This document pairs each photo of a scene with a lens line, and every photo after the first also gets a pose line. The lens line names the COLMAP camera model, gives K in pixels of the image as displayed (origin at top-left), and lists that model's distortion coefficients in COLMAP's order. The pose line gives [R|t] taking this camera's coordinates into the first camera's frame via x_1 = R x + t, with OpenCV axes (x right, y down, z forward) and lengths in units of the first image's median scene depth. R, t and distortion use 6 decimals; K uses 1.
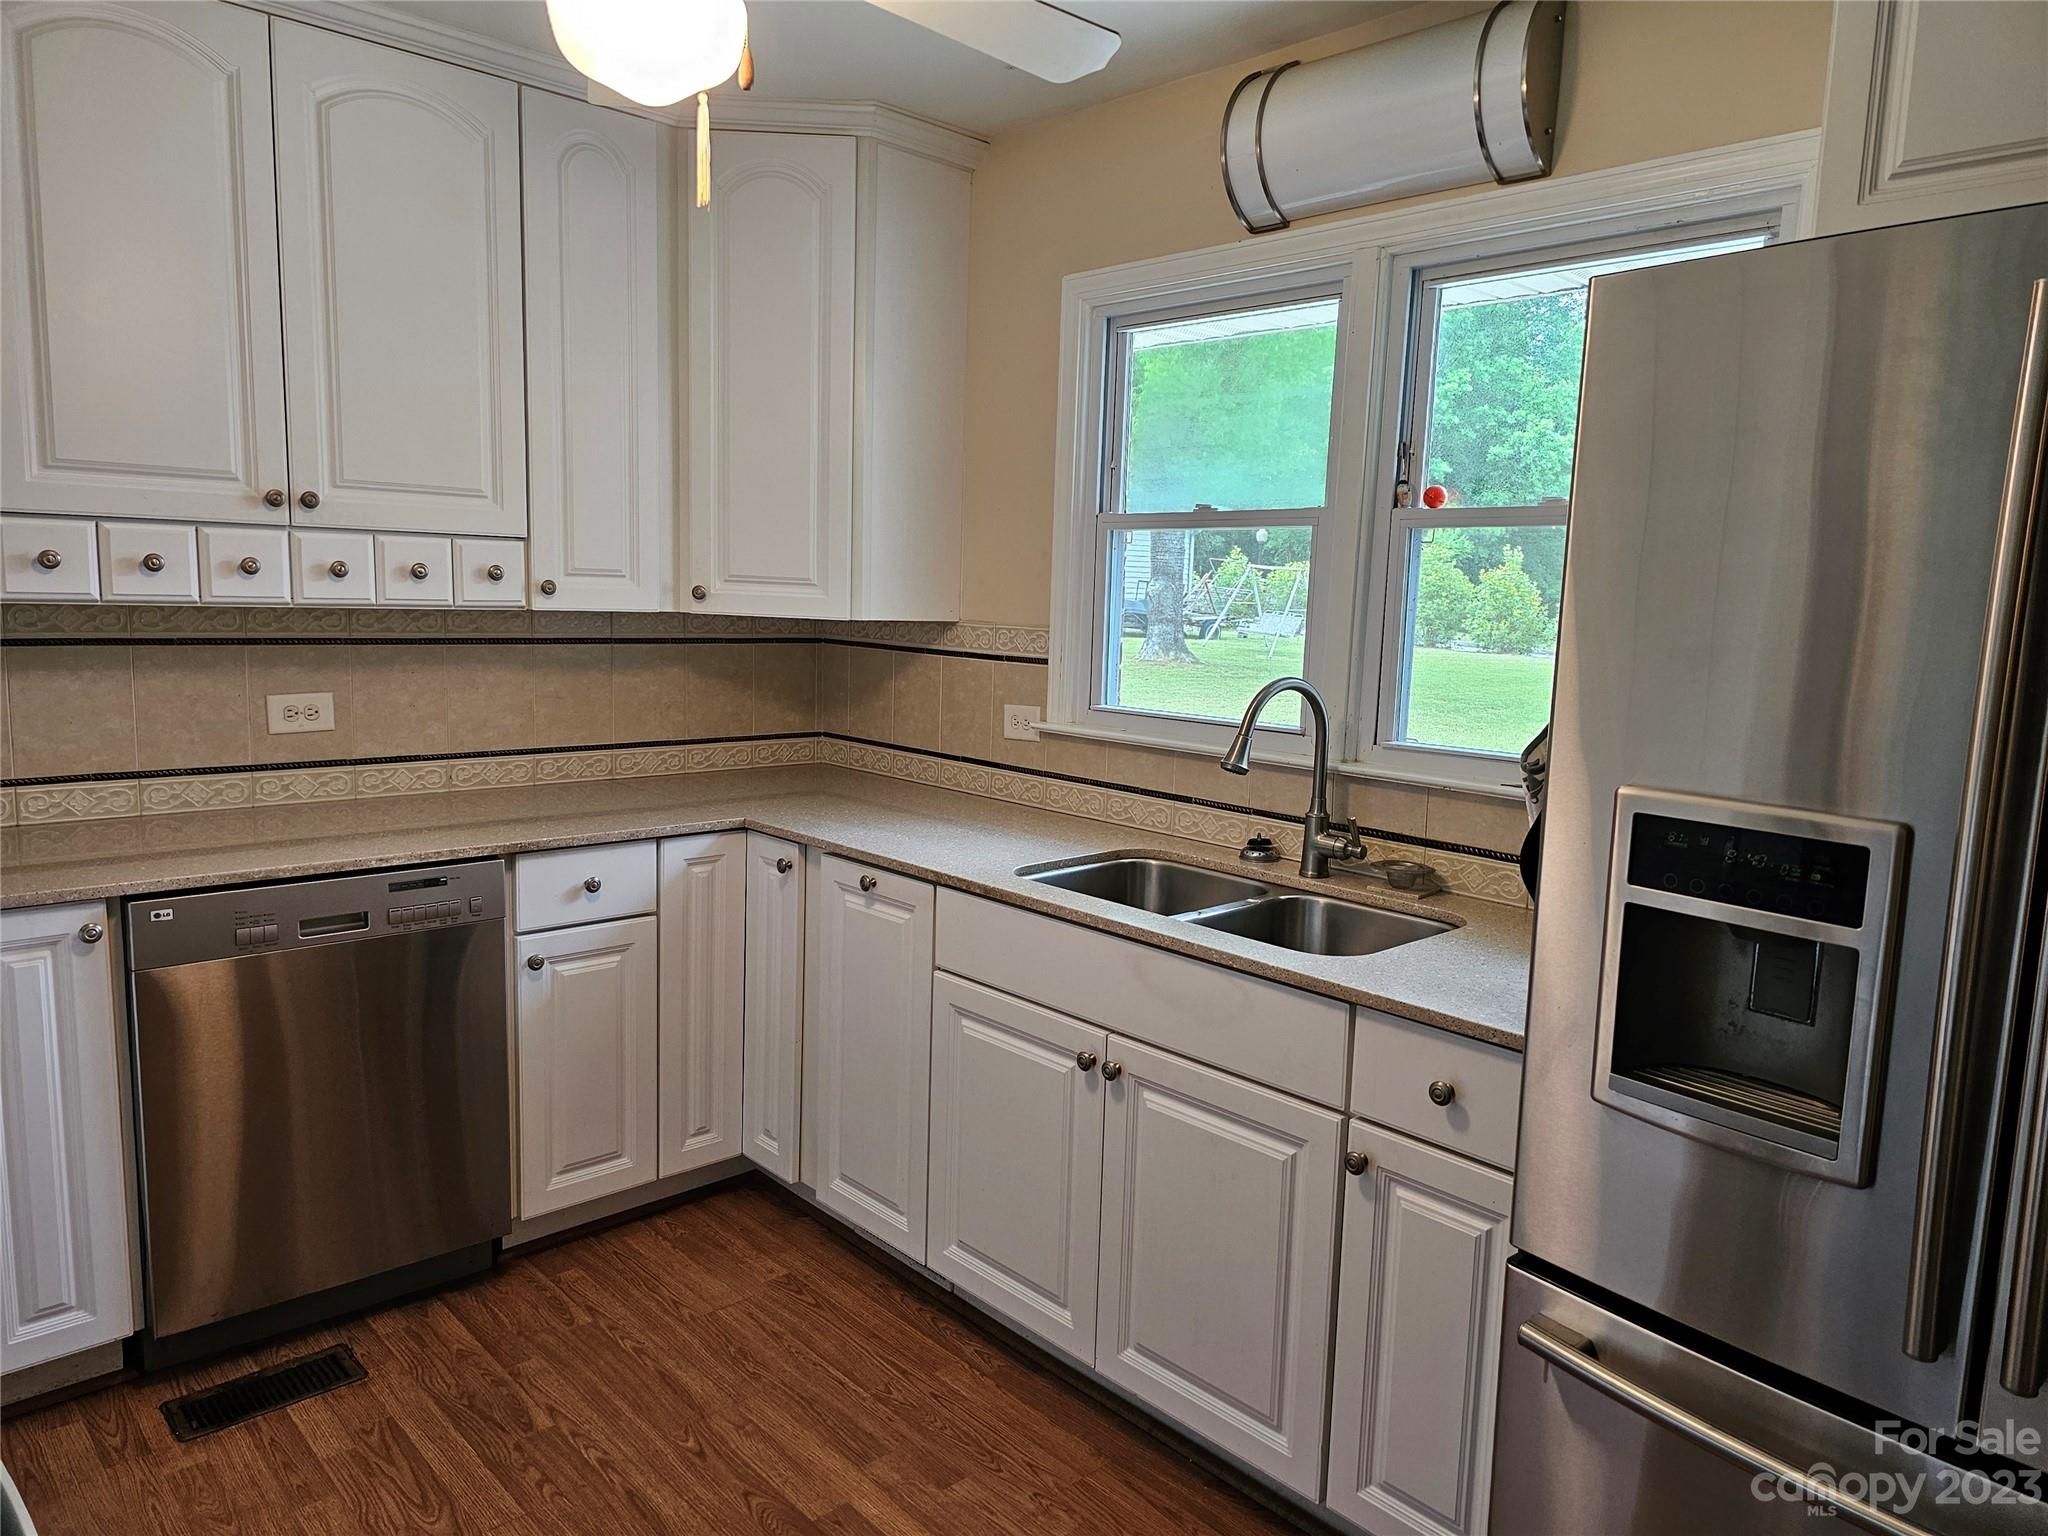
lens RADIAL K [[1385.2, 0, 1031.5], [0, 1385.2, 773.2], [0, 0, 1]] dist [0.073863, -0.060057]
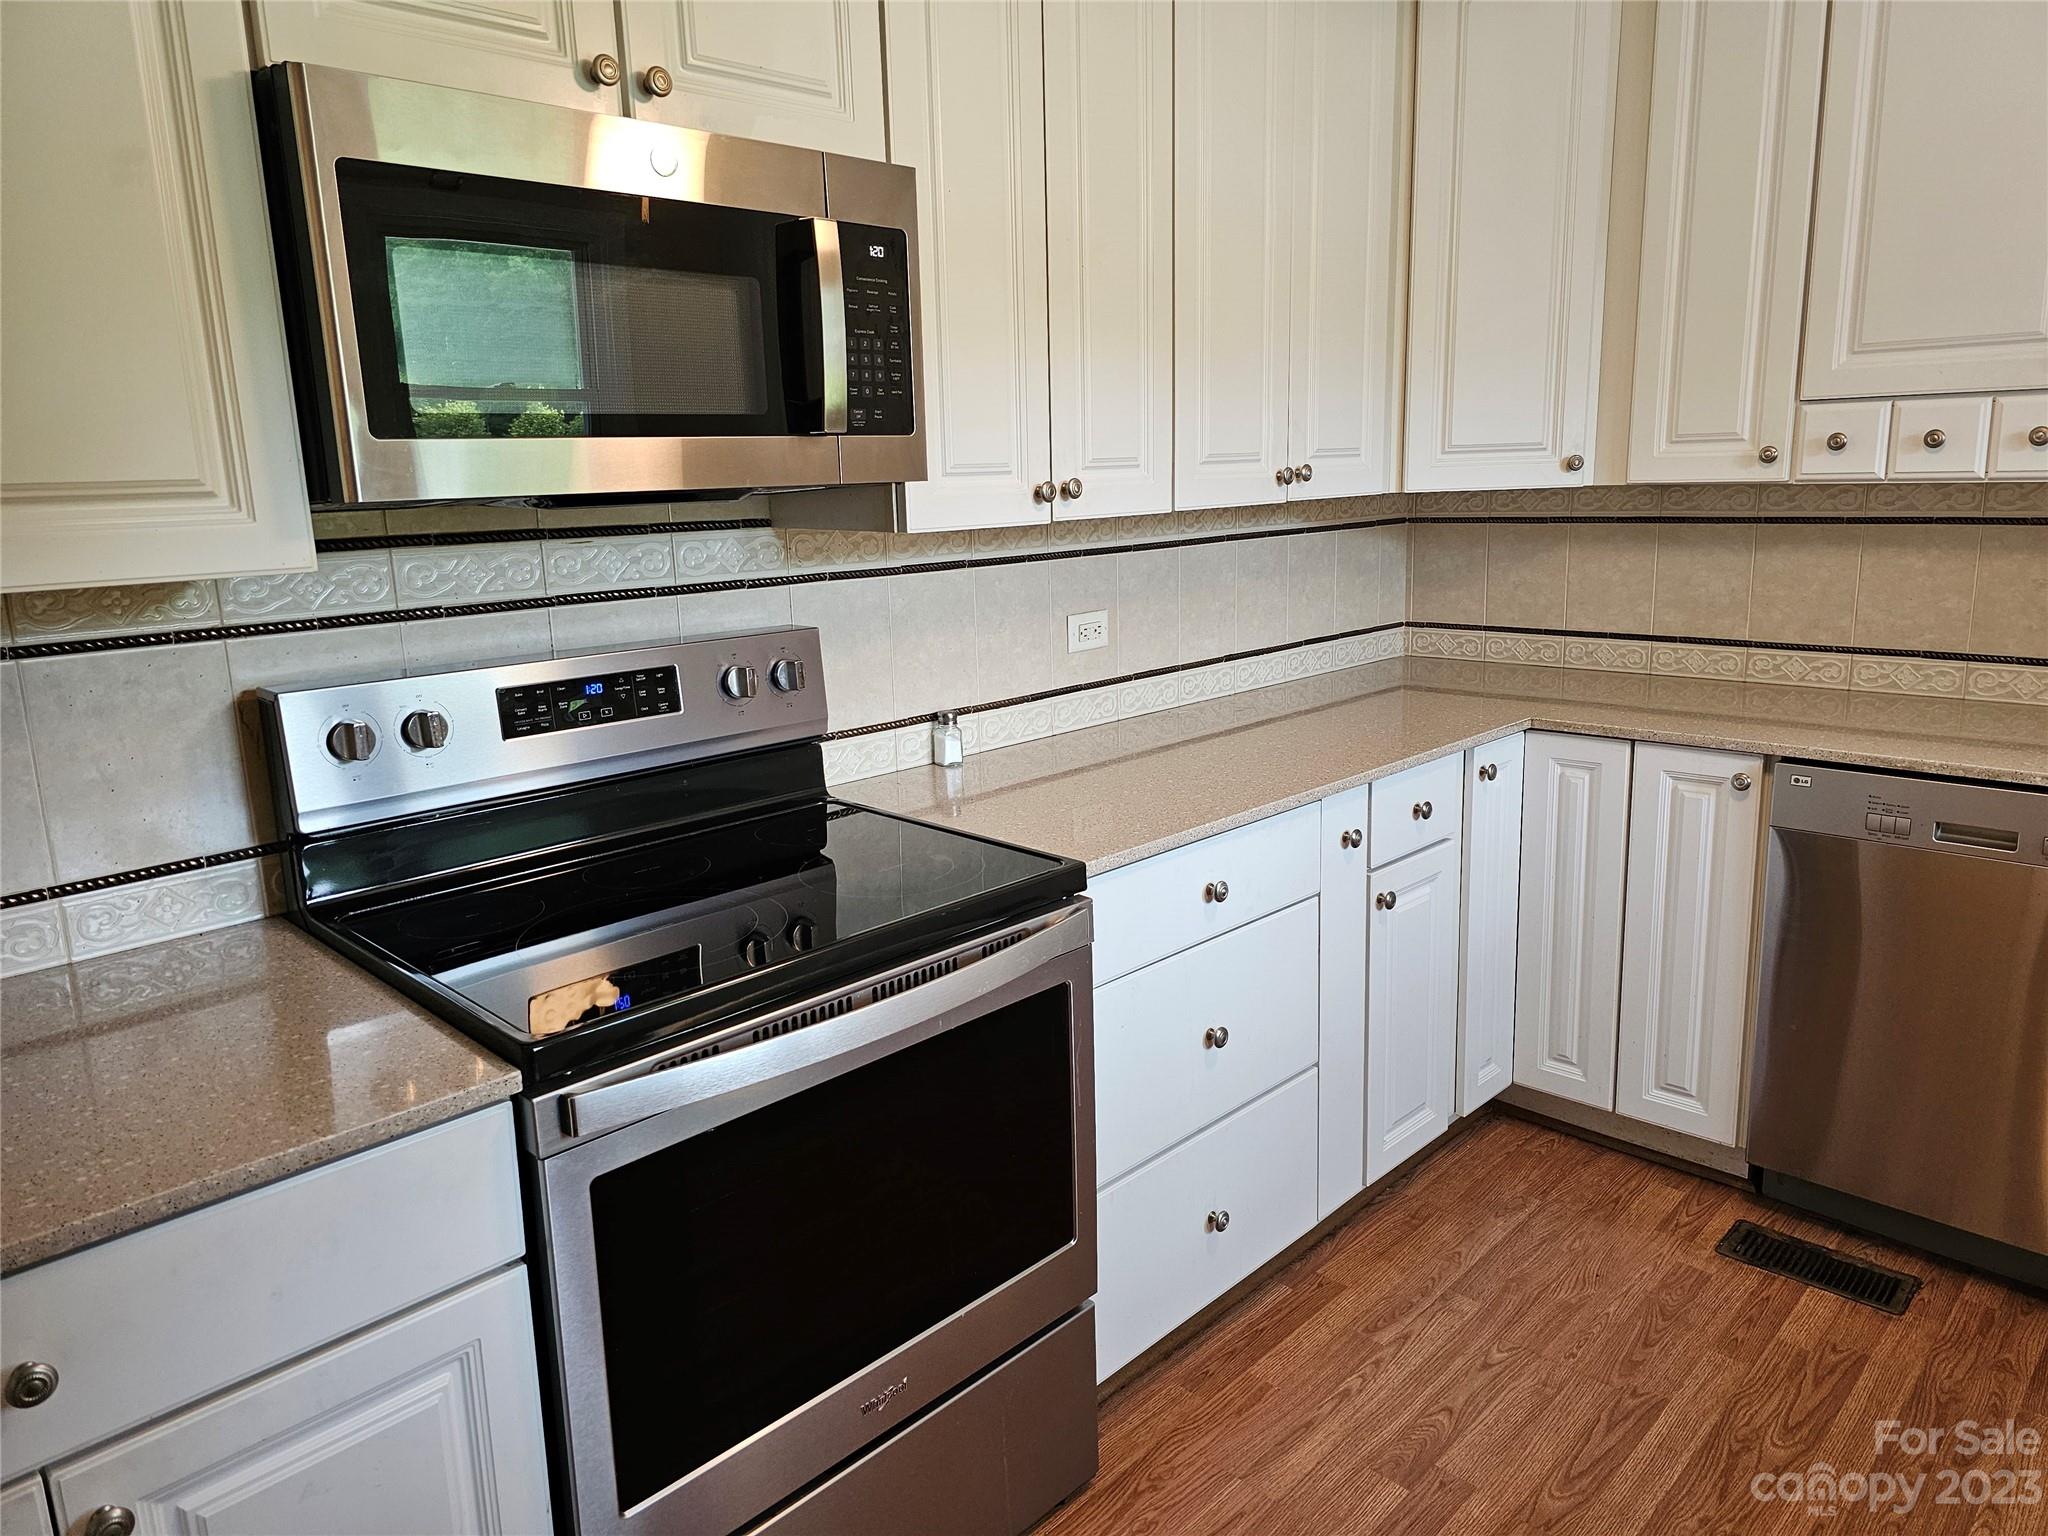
lens RADIAL K [[1381.3, 0, 1028.3], [0, 1381.3, 752.8], [0, 0, 1]] dist [0.080114, -0.060338]
pose [[0.041800, 0.174875, -0.983703, 0.388071], [-0.106398, 0.979744, 0.169650, -0.037620], [0.993445, 0.097573, 0.059560, 0.360742]]
